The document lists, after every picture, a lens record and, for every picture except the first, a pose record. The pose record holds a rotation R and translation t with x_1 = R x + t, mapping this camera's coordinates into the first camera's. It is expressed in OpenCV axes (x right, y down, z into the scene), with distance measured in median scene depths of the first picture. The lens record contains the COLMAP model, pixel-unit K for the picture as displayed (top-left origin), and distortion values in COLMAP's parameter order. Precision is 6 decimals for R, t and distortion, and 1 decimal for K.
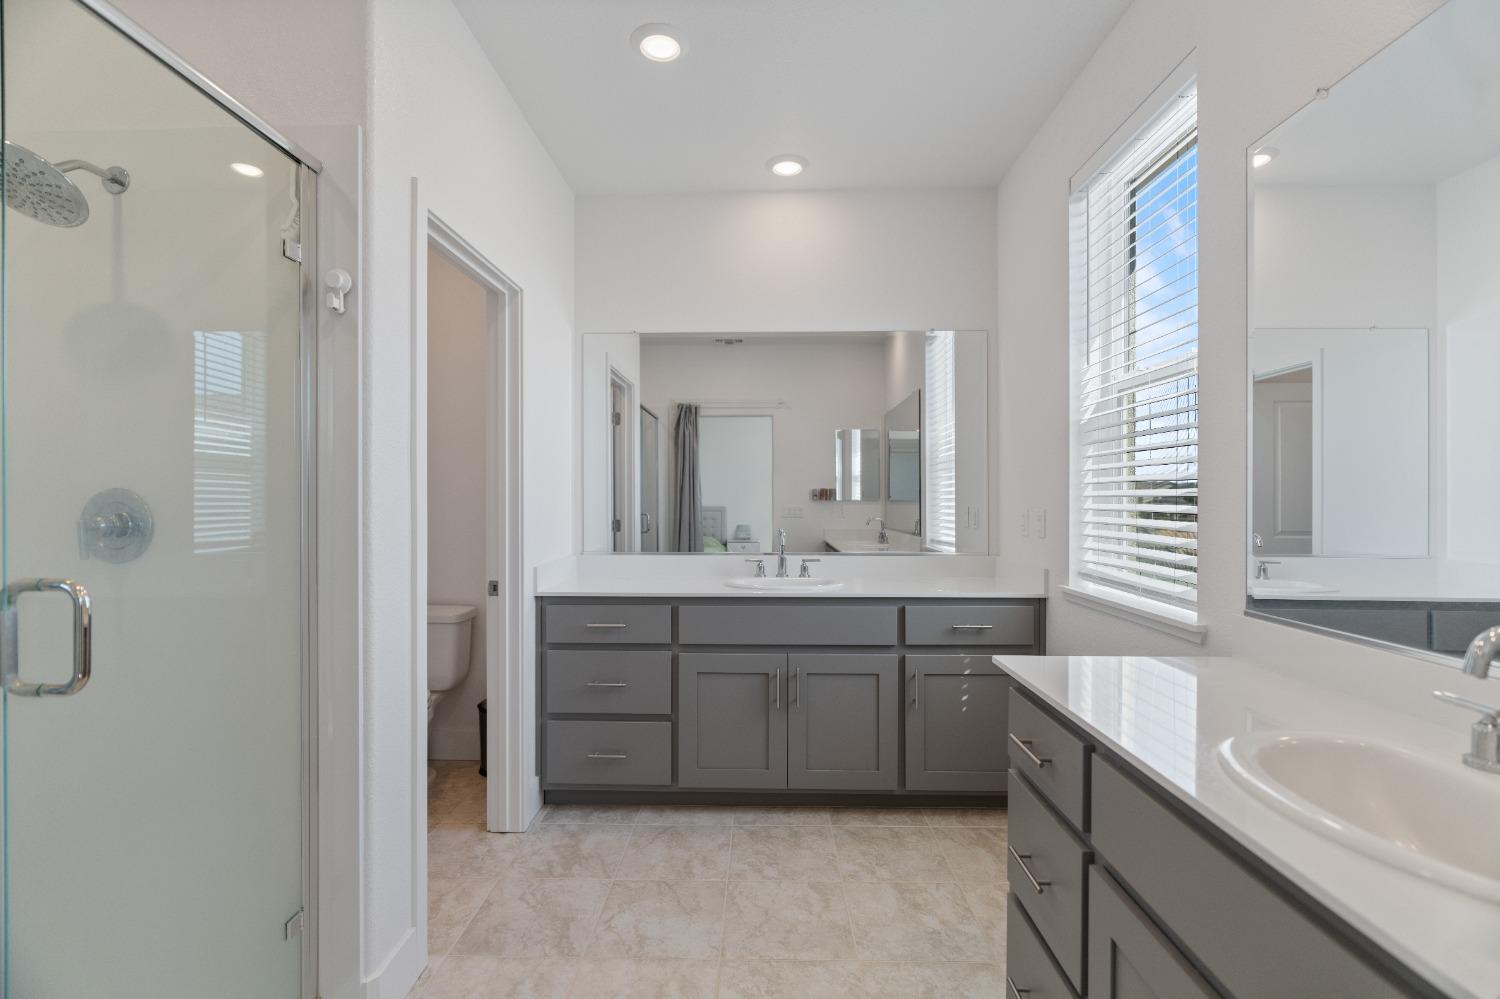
lens RADIAL K [[672.3, 0, 755.9], [0, 672.3, 495.7], [0, 0, 1]] dist [-0.009935, 0.003683]
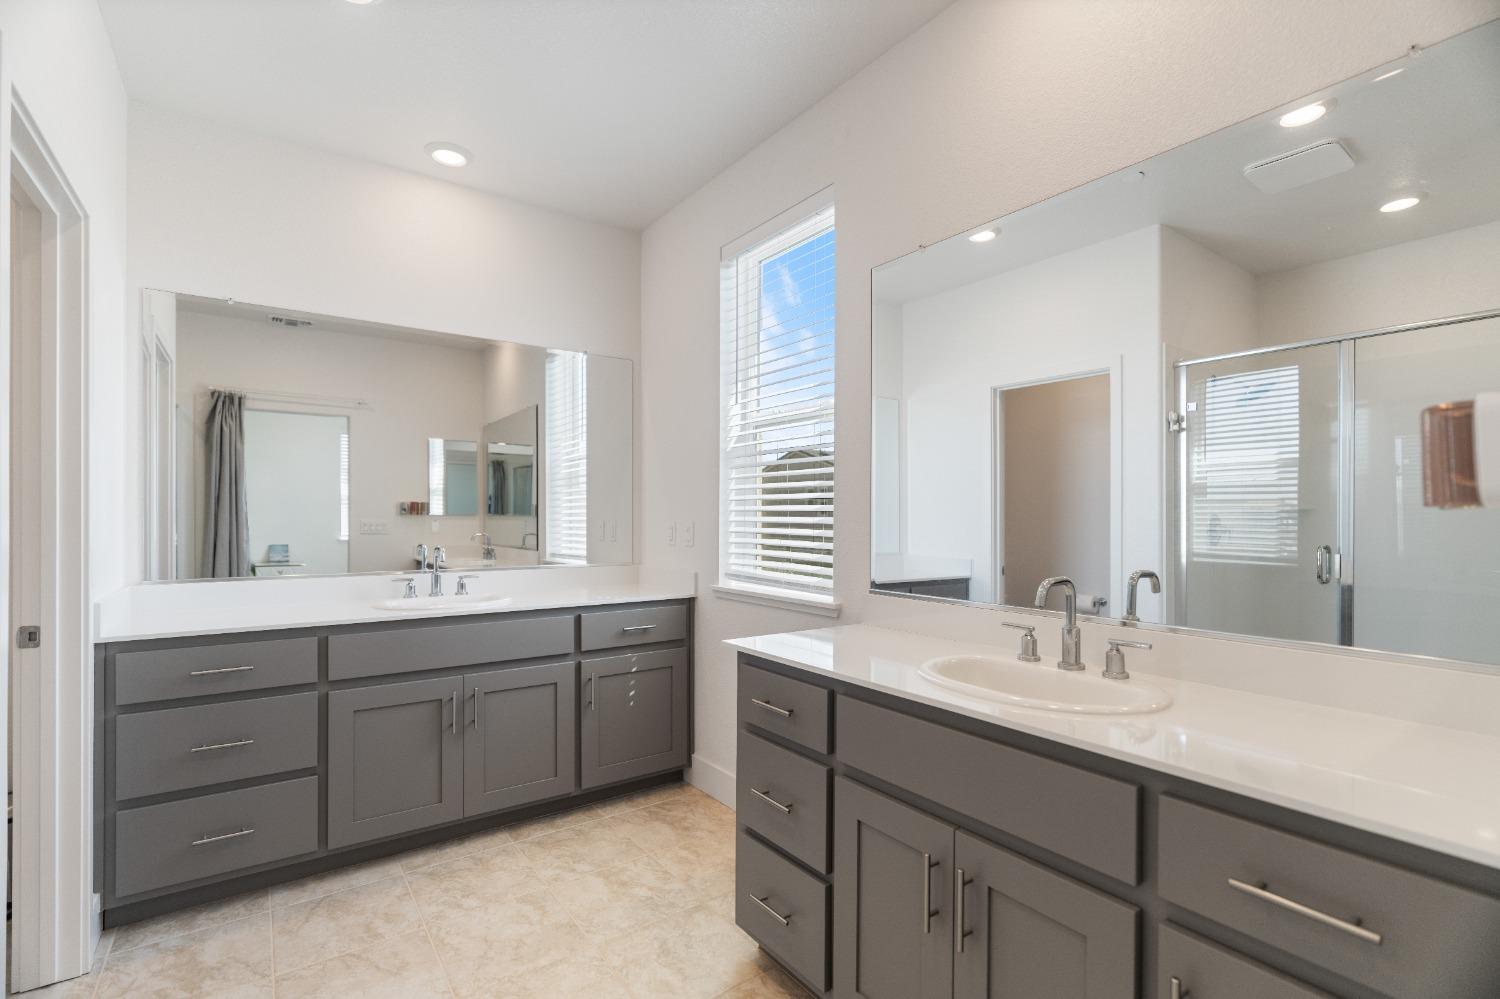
lens RADIAL K [[672.3, 0, 754.9], [0, 672.3, 510.3], [0, 0, 1]] dist [-0.009935, 0.003683]
pose [[0.796146, 0.008614, 0.605043, -0.200838], [-0.006932, 0.999963, -0.005116, 0.005357], [-0.605065, -0.000121, 0.796176, -0.000003]]
